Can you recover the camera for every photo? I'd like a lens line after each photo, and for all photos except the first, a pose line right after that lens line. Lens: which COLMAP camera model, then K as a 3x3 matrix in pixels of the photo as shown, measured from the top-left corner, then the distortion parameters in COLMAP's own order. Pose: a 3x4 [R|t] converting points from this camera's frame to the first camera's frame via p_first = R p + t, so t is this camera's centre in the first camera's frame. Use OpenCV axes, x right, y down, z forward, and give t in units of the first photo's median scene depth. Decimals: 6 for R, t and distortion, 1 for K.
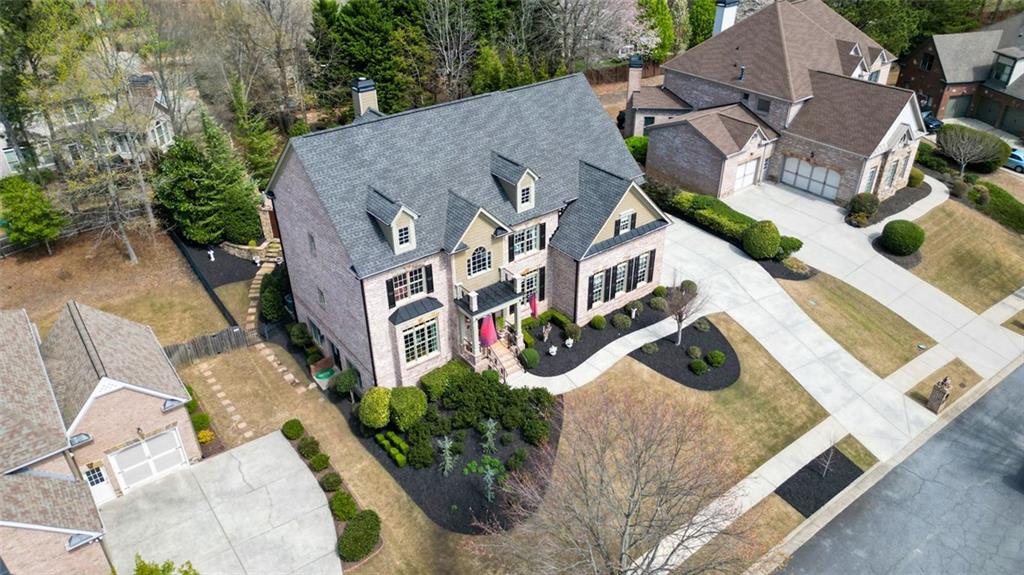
lens RADIAL K [[722.3, 0, 512.0], [0, 722.3, 287.5], [0, 0, 1]] dist [0.114985, -0.134006]
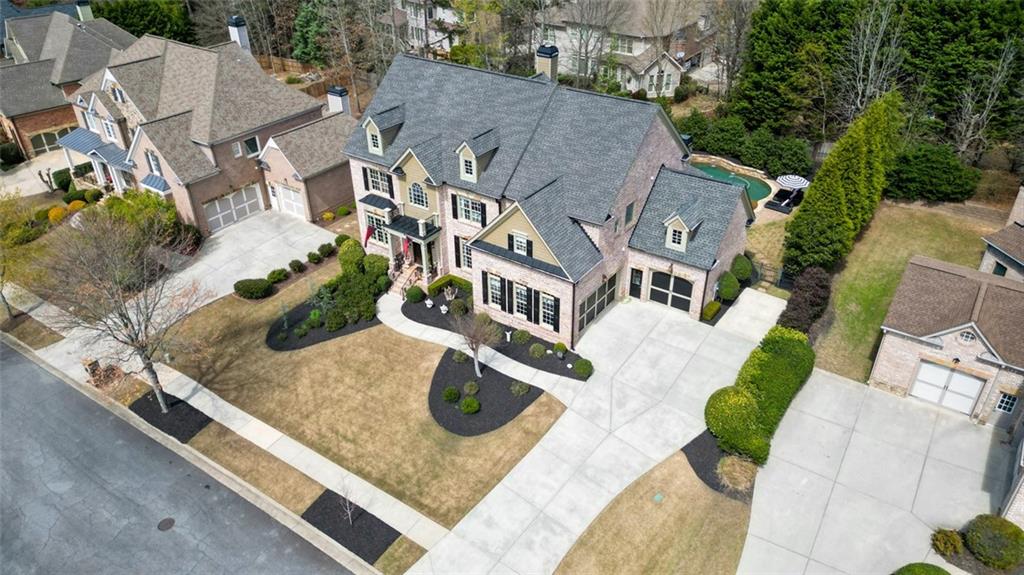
lens RADIAL K [[722.3, 0, 512.0], [0, 722.3, 287.5], [0, 0, 1]] dist [0.114985, -0.134006]
pose [[0.311253, 0.515968, -0.798059, 1.019185], [-0.499092, 0.803391, 0.324762, -0.374437], [0.808720, 0.297222, 0.507573, 0.560737]]
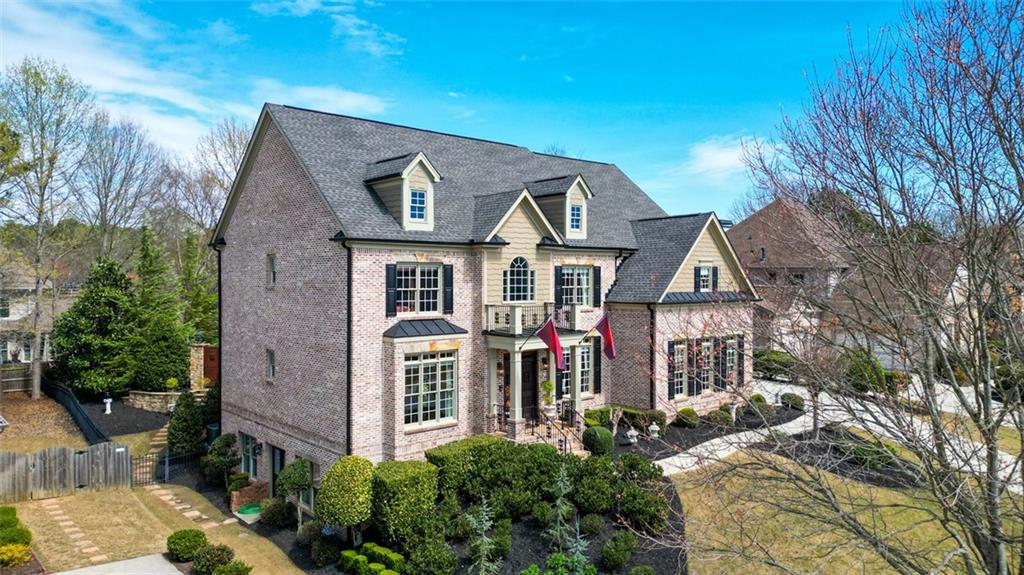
lens RADIAL K [[722.3, 0, 512.0], [0, 722.3, 287.5], [0, 0, 1]] dist [0.114985, -0.134006]
pose [[0.997432, 0.009456, 0.070993, -0.099492], [0.028901, 0.853811, -0.519781, 0.321072], [-0.065529, 0.520498, 0.851345, 0.417723]]
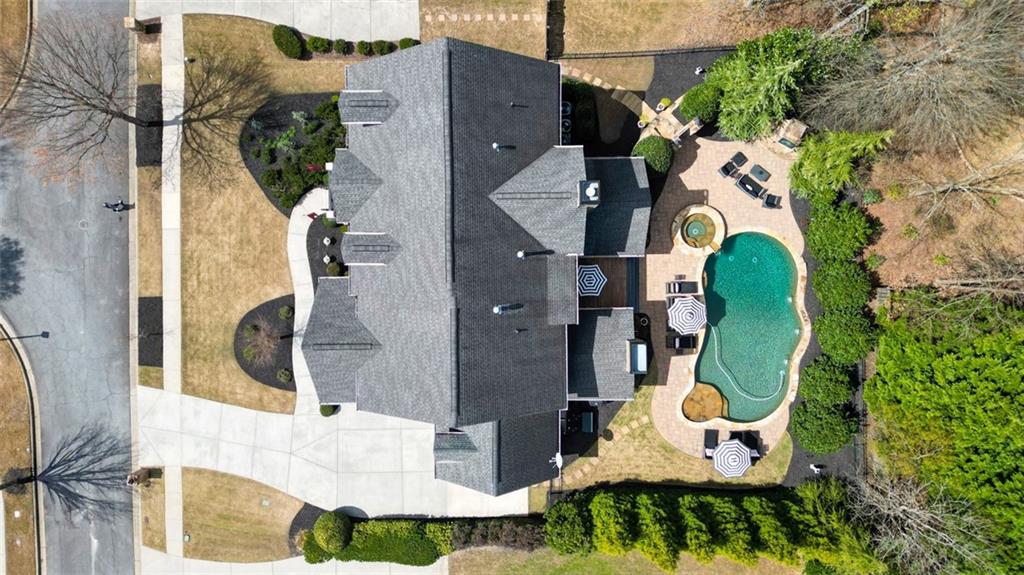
lens RADIAL K [[722.3, 0, 512.0], [0, 722.3, 287.5], [0, 0, 1]] dist [0.114985, -0.134006]
pose [[-0.594744, 0.802769, 0.042911, -0.119932], [-0.405755, -0.345833, 0.846028, -1.126357], [0.694005, 0.485758, 0.531410, 0.644960]]
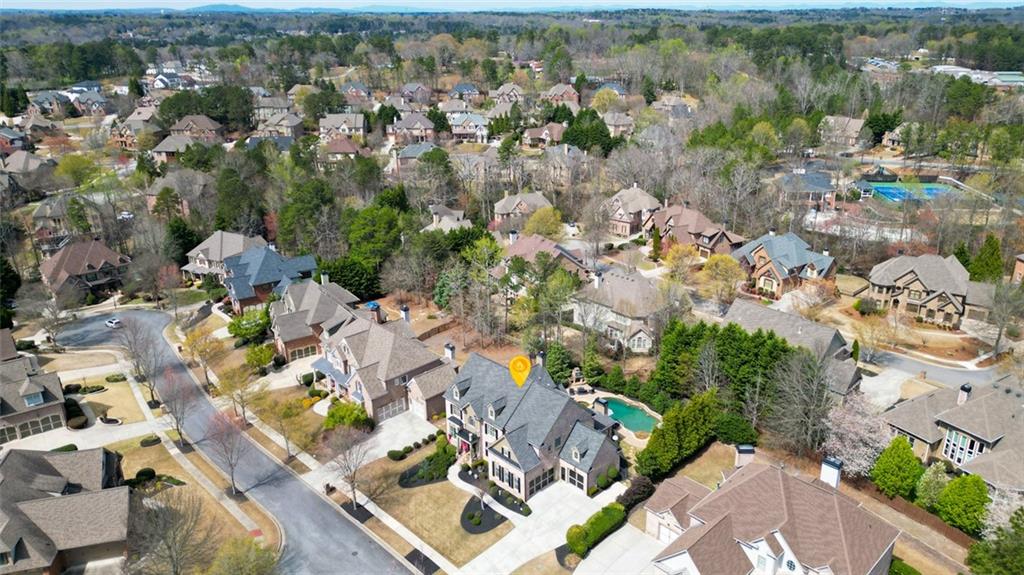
lens RADIAL K [[737.7, 0, 515.6], [0, 737.7, 264.0], [0, 0, 1]] dist [0.113409, -0.151687]
pose [[0.127655, 0.343205, -0.930545, 2.298720], [-0.516996, 0.823701, 0.232875, -1.225448], [0.846415, 0.451361, 0.282586, 0.101434]]
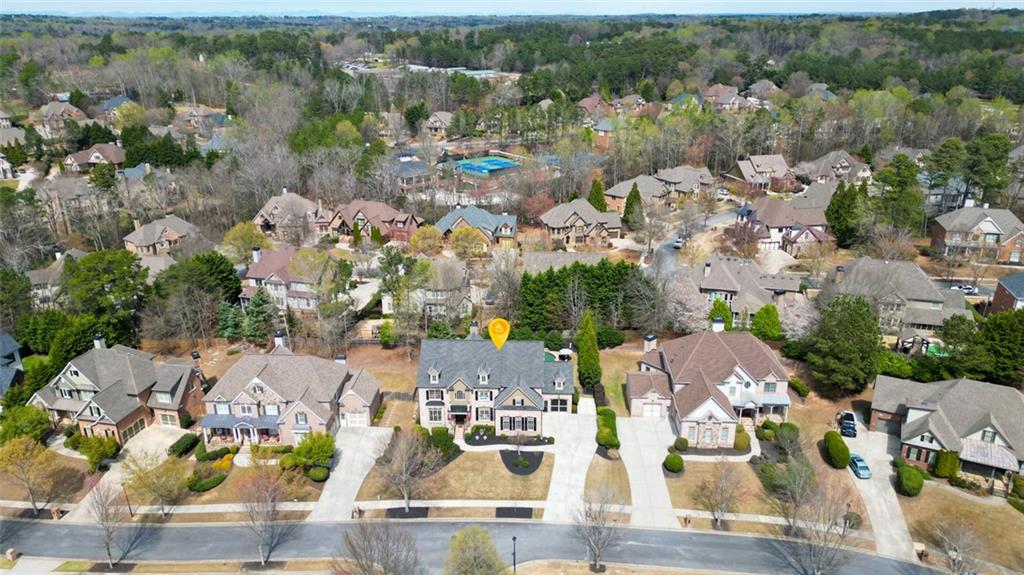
lens RADIAL K [[737.7, 0, 515.6], [0, 737.7, 264.0], [0, 0, 1]] dist [0.113409, -0.151687]
pose [[0.772784, 0.221011, -0.594944, 1.757232], [-0.342827, 0.934247, -0.098249, -0.310115], [0.534110, 0.279888, 0.797740, -1.380828]]
